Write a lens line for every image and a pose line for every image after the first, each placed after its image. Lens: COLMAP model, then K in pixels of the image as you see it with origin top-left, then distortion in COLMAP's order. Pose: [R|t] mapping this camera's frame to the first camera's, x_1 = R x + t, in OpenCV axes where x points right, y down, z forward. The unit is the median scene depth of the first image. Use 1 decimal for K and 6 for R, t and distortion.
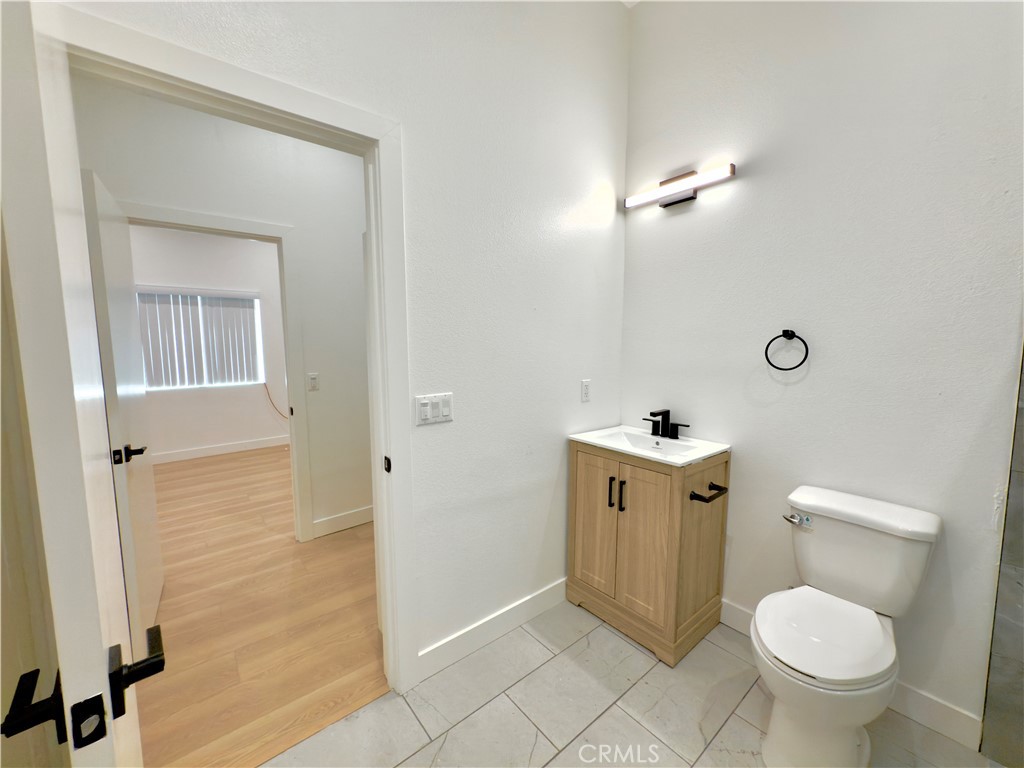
lens RADIAL K [[407.5, 0, 512.0], [0, 407.5, 384.0], [0, 0, 1]] dist [0.000365, 0.000633]
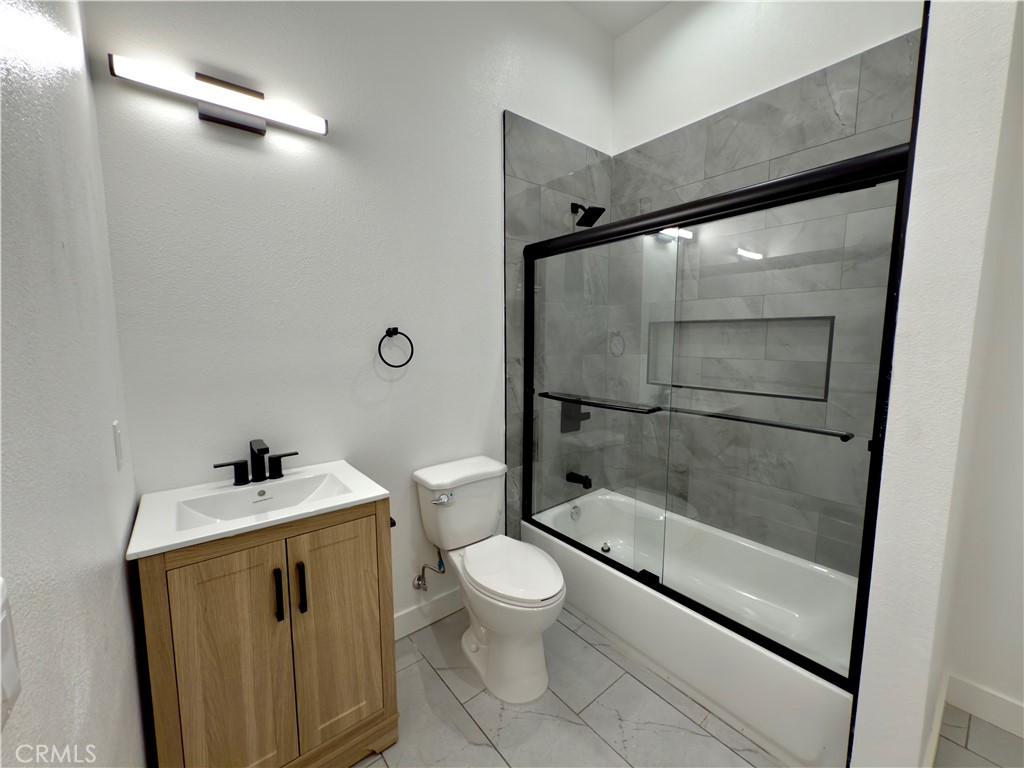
lens RADIAL K [[407.5, 0, 512.0], [0, 407.5, 384.0], [0, 0, 1]] dist [0.000365, 0.000633]
pose [[-0.000264, -0.107321, 0.994224, -0.307420], [0.102674, 0.988967, 0.106781, -0.063824], [-0.994715, 0.102109, 0.010758, 0.633307]]
